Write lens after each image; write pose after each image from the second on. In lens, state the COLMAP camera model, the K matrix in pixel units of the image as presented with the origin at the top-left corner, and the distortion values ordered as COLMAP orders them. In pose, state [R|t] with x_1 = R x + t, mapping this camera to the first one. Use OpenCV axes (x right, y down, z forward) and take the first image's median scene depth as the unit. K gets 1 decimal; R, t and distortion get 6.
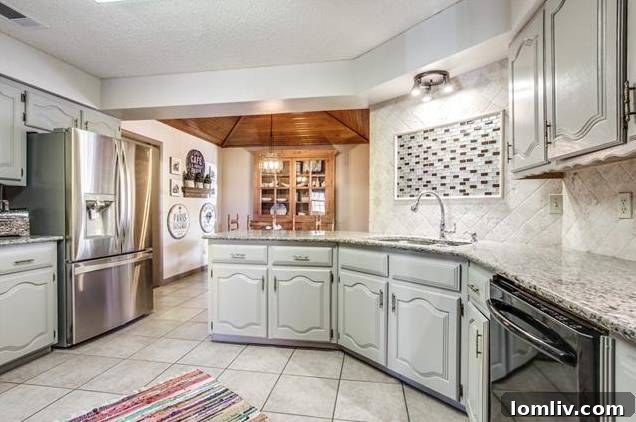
lens RADIAL K [[306.2, 0, 318.2], [0, 306.2, 212.7], [0, 0, 1]] dist [-0.002272, 0.000514]
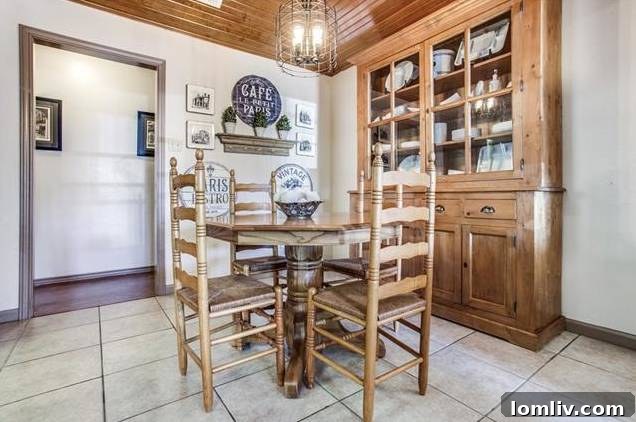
lens RADIAL K [[306.2, 0, 315.5], [0, 306.2, 205.7], [0, 0, 1]] dist [-0.002272, 0.000514]
pose [[0.704129, 0.000788, -0.710072, 0.124773], [0.007415, 0.999937, 0.008463, 0.052422], [0.710033, -0.011224, 0.704079, 0.655543]]
